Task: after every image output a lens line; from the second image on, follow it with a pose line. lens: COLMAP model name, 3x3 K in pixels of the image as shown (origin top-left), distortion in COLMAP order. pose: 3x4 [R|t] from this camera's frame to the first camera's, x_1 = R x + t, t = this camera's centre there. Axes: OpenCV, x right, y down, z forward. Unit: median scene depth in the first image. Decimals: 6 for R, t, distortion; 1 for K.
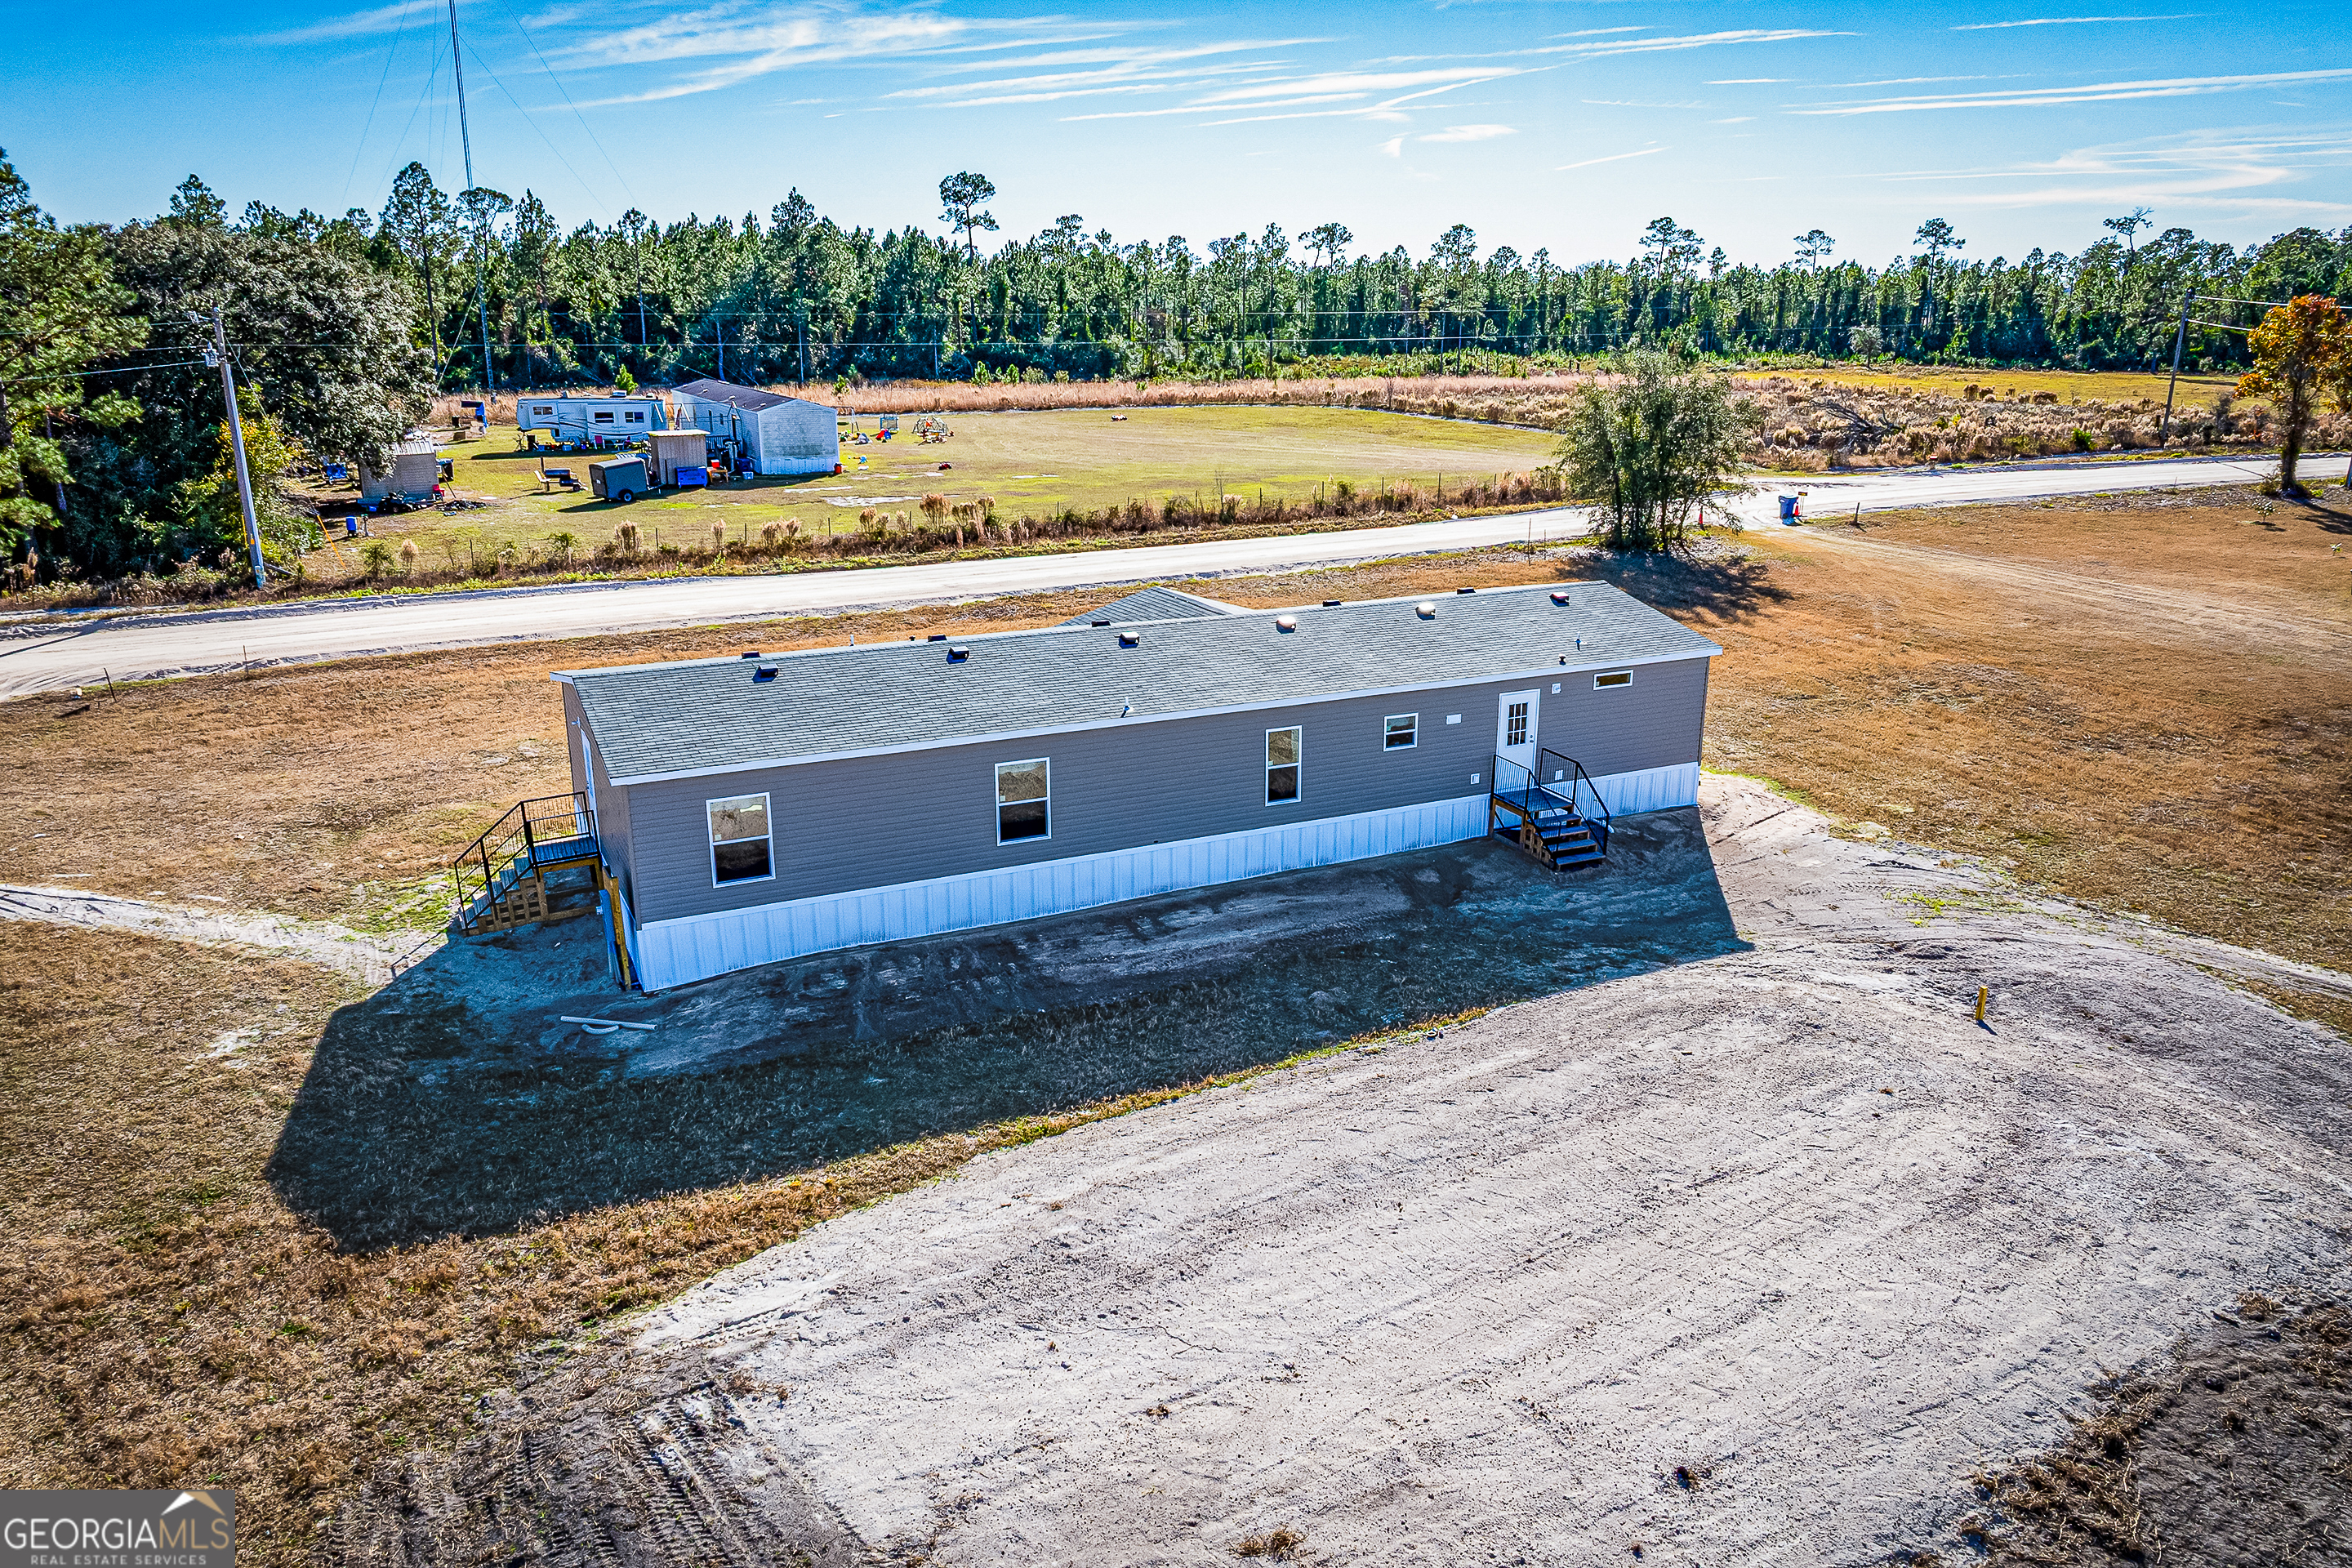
lens RADIAL K [[2267.4, 0, 1176.0], [0, 2267.4, 784.0], [0, 0, 1]] dist [-0.060344, -0.005835]
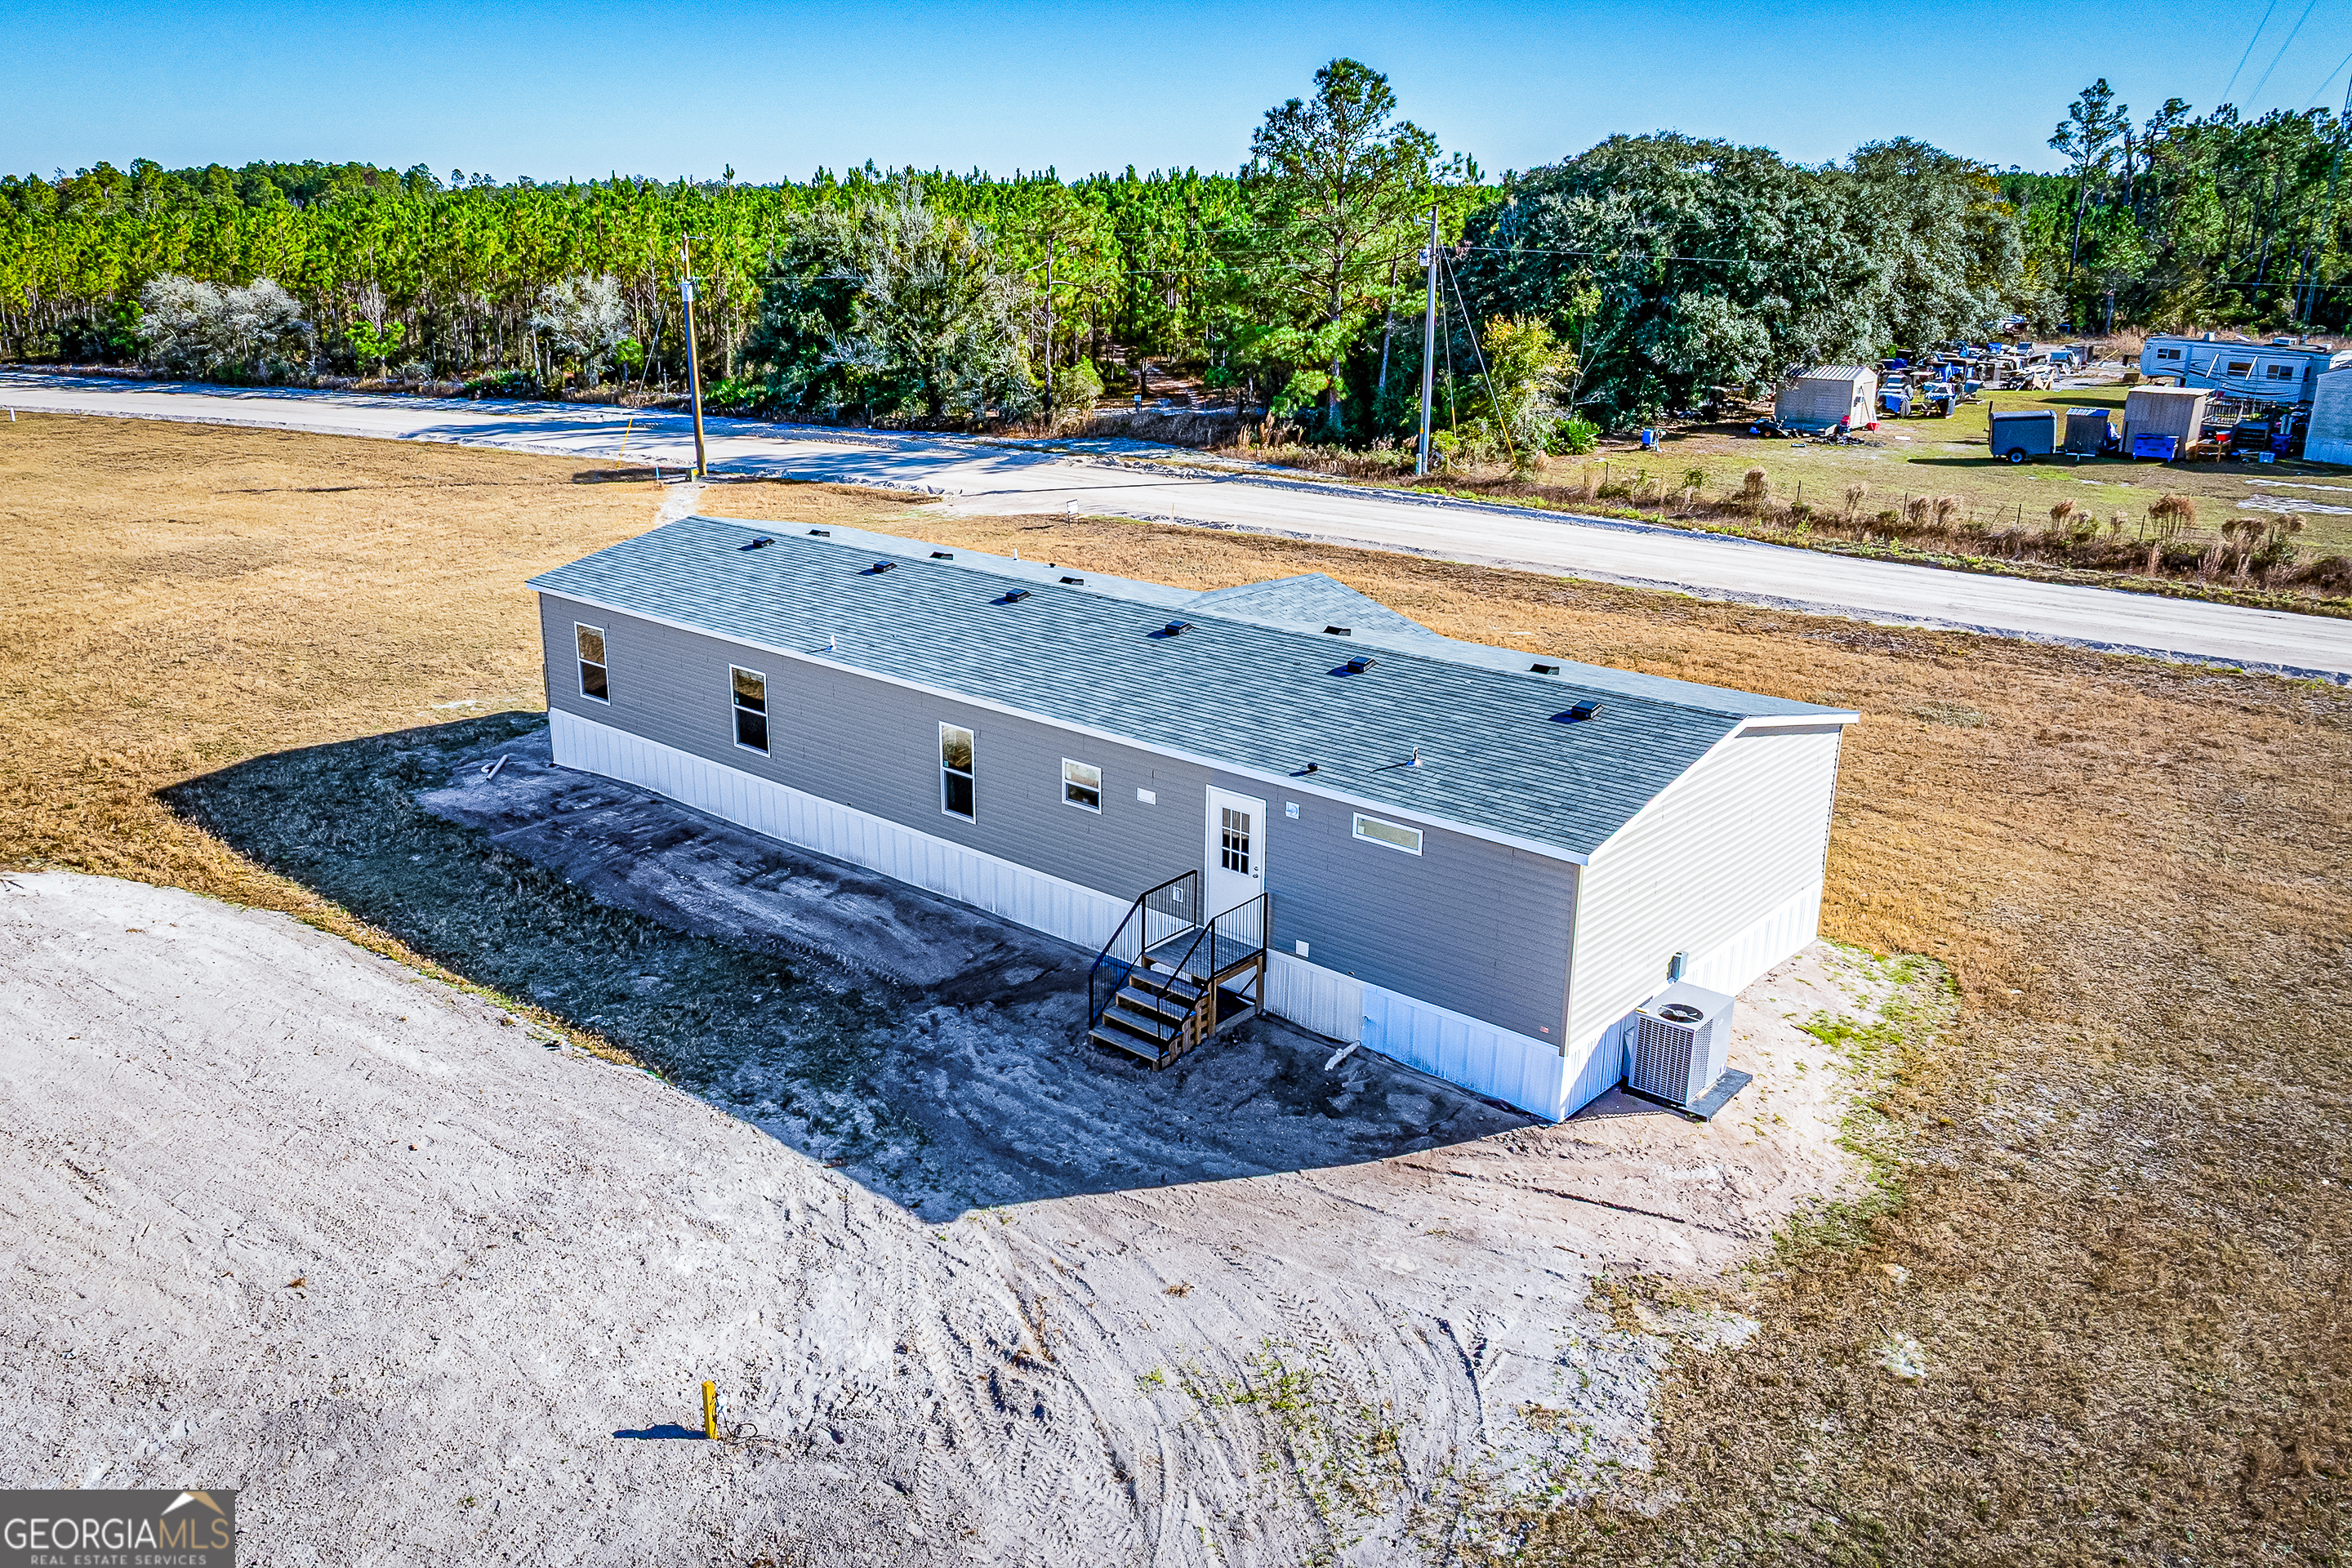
lens RADIAL K [[2267.4, 0, 1176.0], [0, 2267.4, 784.0], [0, 0, 1]] dist [-0.060344, -0.005835]
pose [[0.143491, 0.241031, -0.959851, 0.827015], [-0.213056, 0.954669, 0.207879, -0.186969], [0.966446, 0.174673, 0.188340, 0.906964]]
